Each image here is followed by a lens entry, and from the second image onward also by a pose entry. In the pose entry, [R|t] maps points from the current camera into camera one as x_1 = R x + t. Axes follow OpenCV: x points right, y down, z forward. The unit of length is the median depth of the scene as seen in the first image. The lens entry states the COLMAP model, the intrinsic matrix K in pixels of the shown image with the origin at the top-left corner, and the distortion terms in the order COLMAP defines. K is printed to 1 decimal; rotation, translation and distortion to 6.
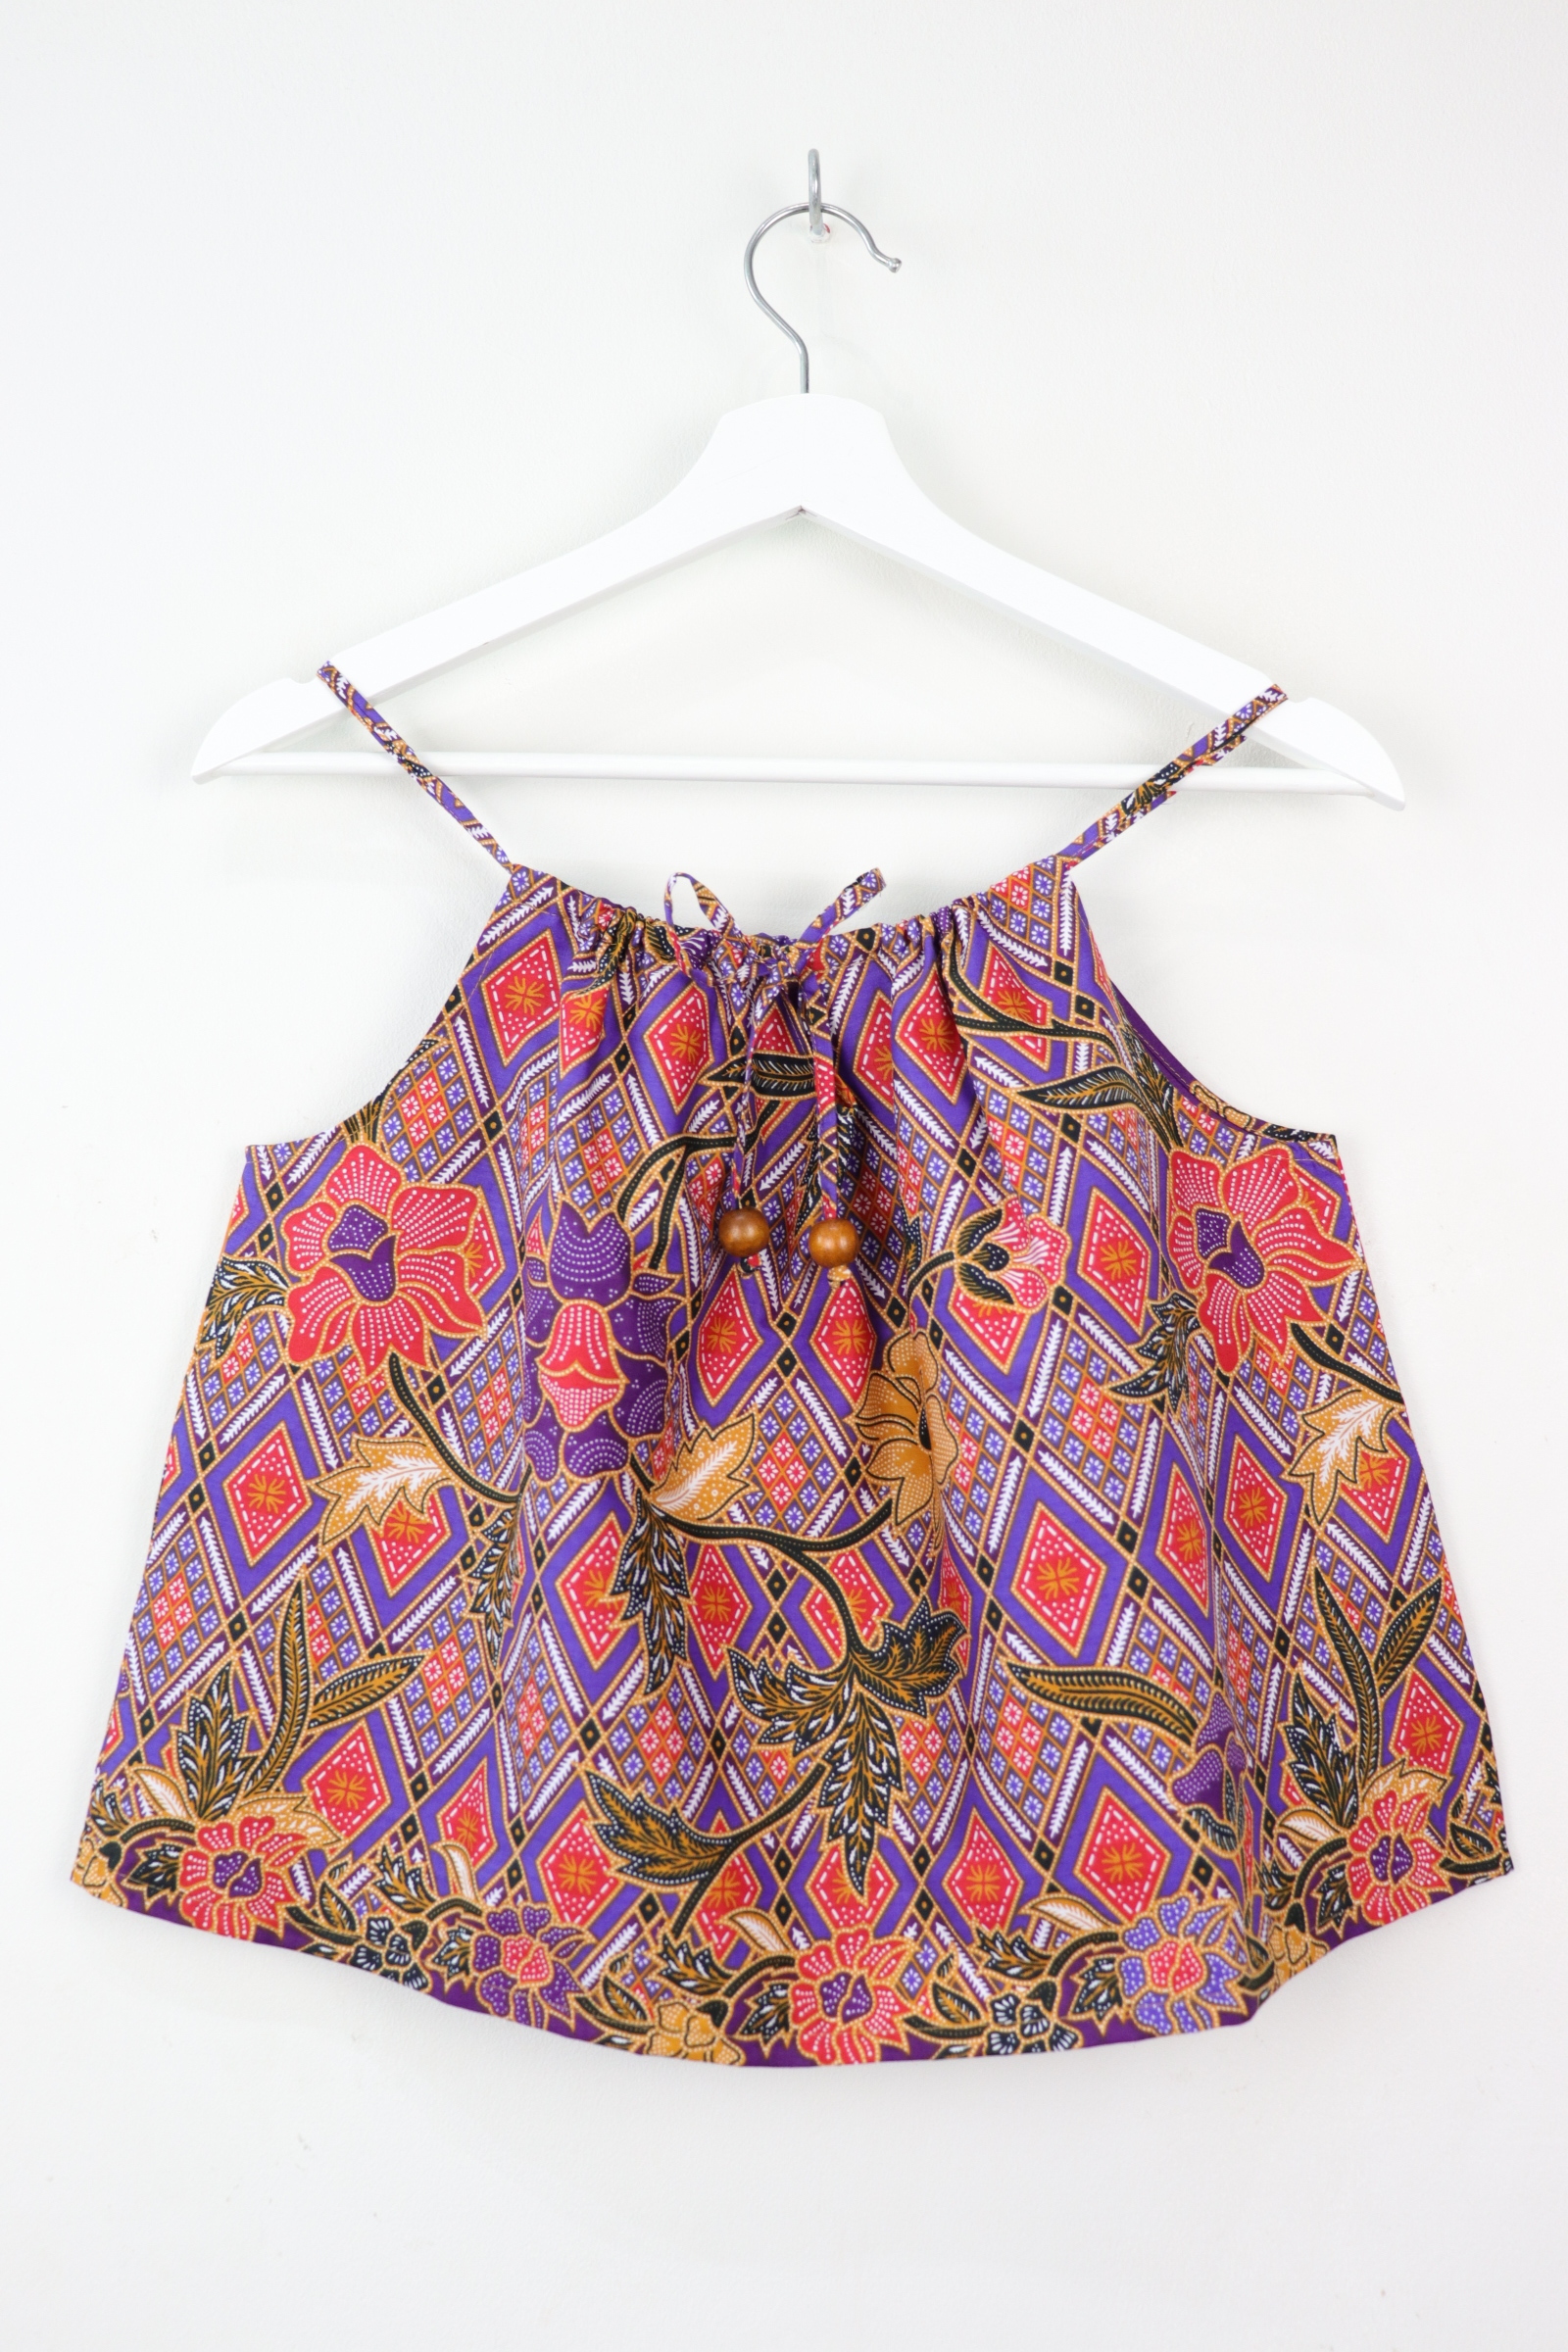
lens RADIAL K [[2306.2, 0, 738.9], [0, 2306.2, 1129.3], [0, 0, 1]] dist [-0.145227, 0.164291]
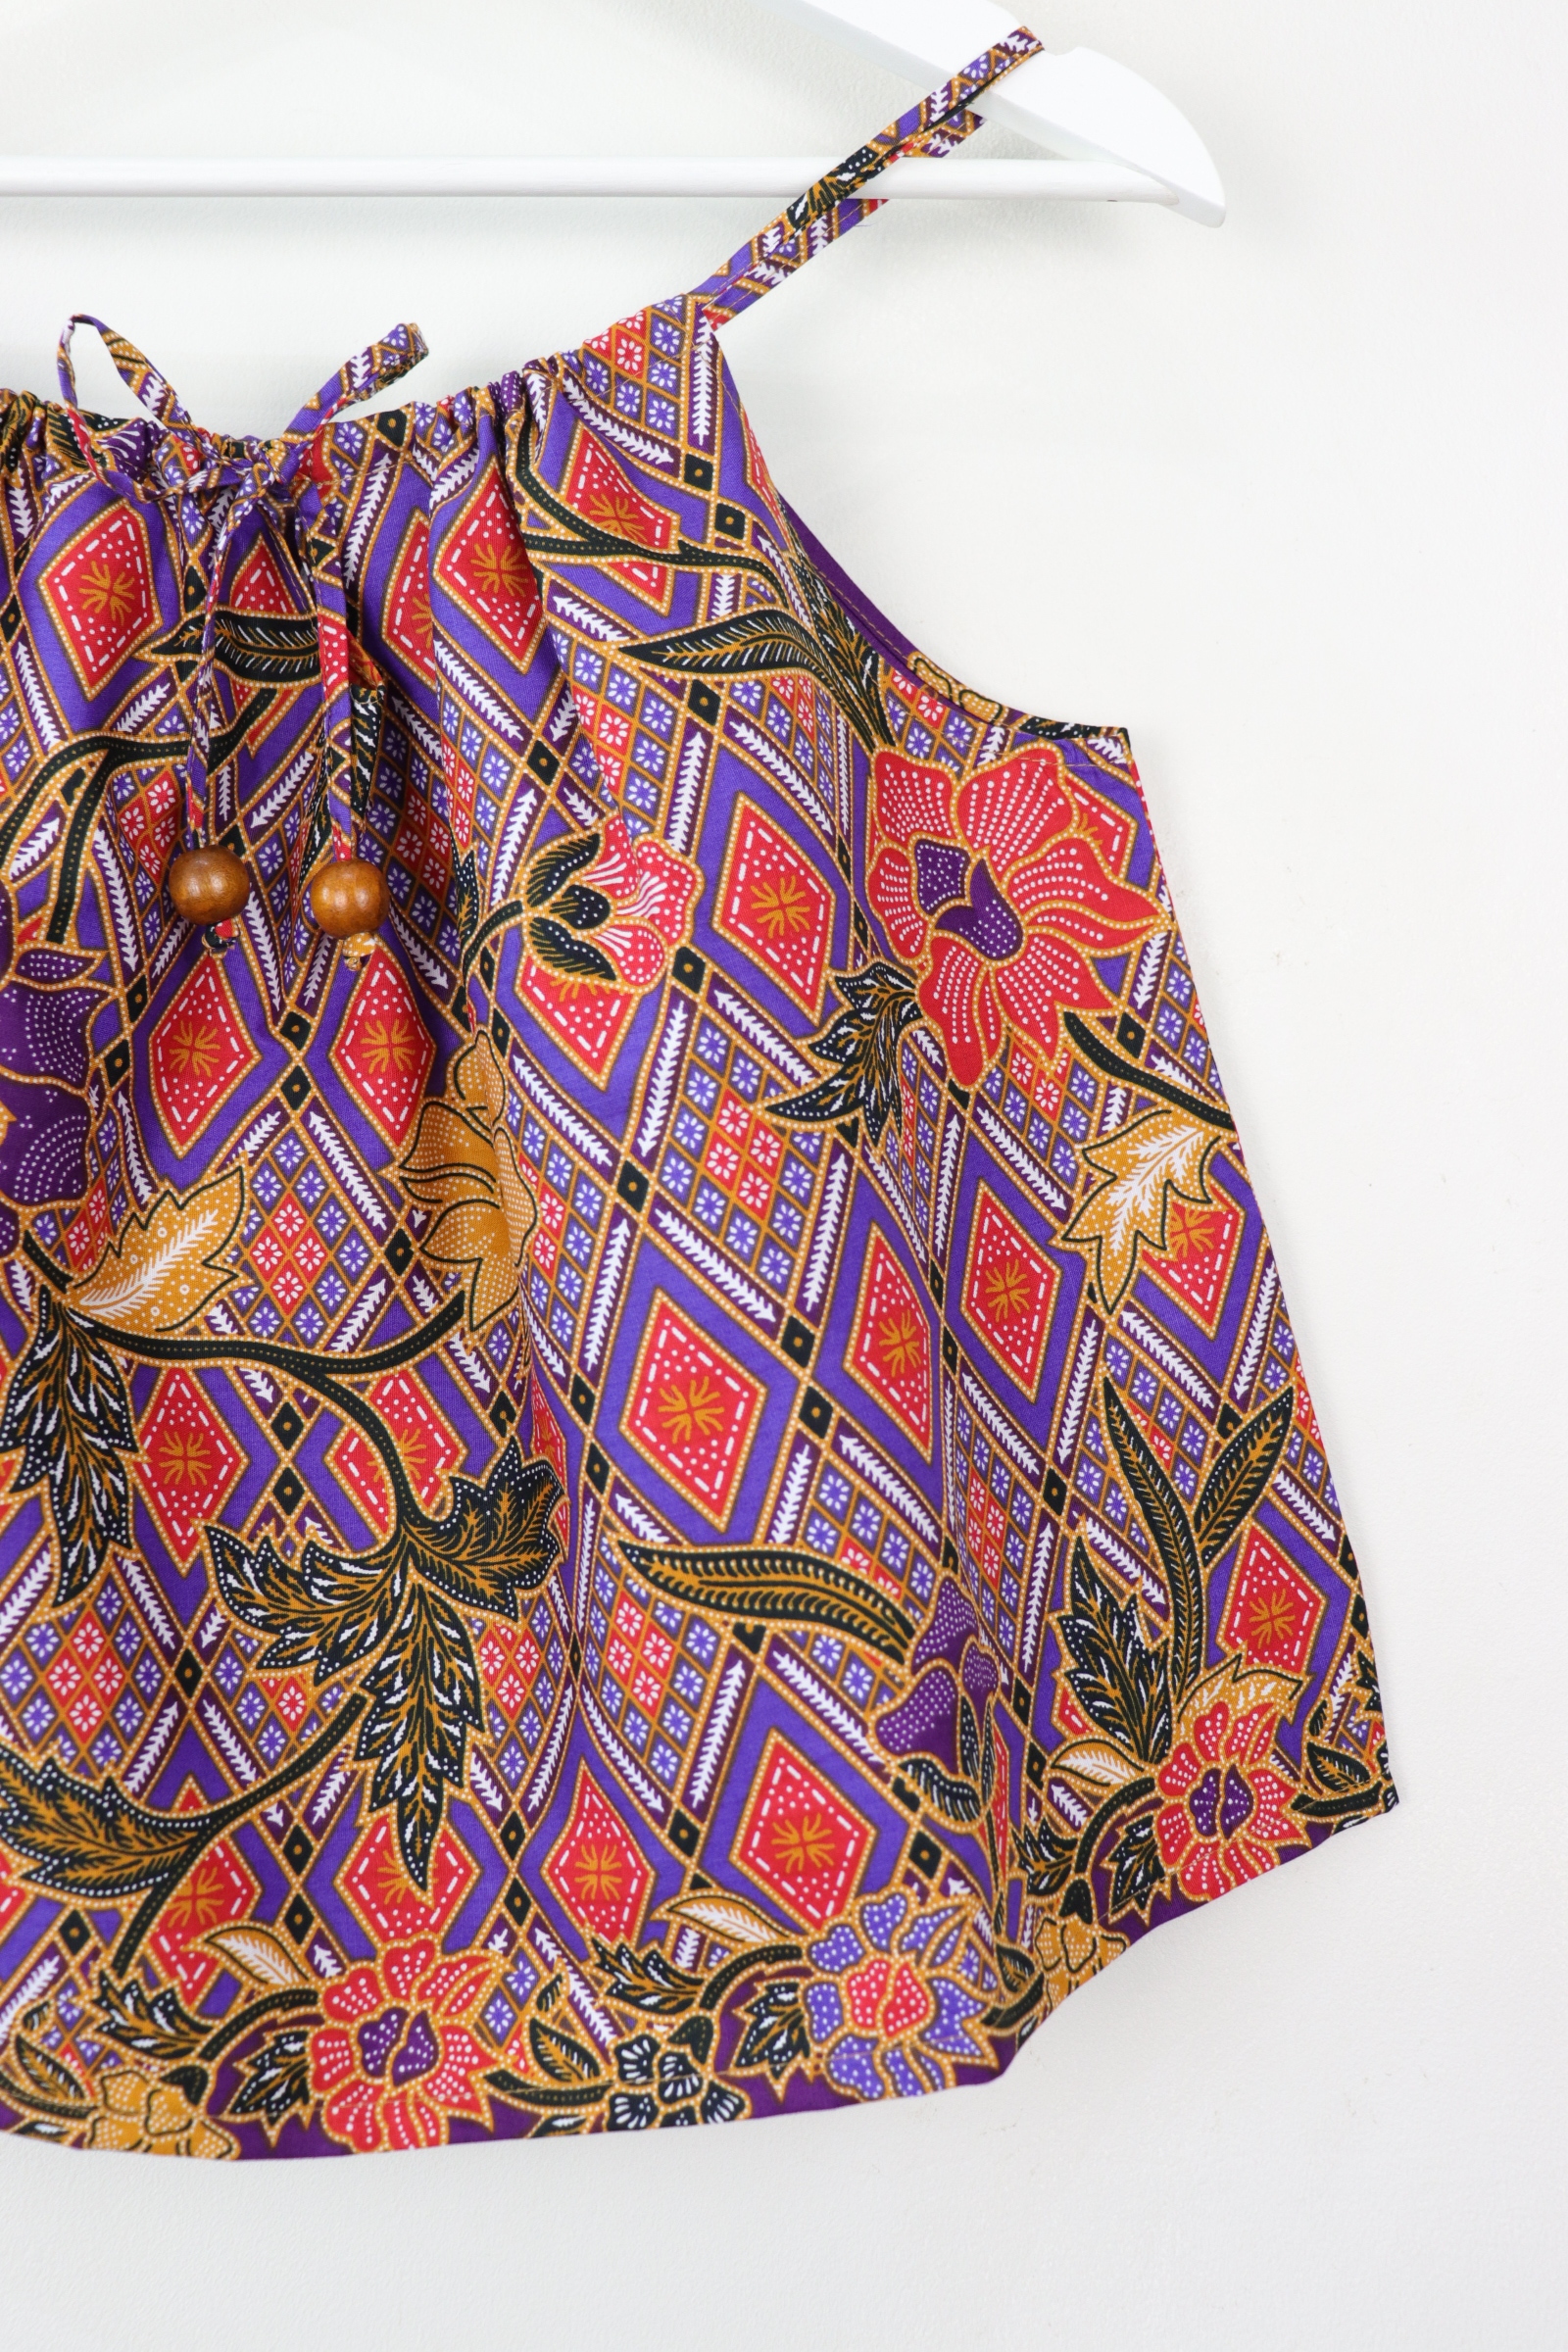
lens RADIAL K [[2306.2, 0, 738.9], [0, 2306.2, 1129.3], [0, 0, 1]] dist [-0.145227, 0.164291]
pose [[0.997970, -0.027392, 0.057492, 0.113293], [0.022263, 0.995868, 0.088043, 0.060605], [-0.059667, -0.086584, 0.994456, 0.356268]]
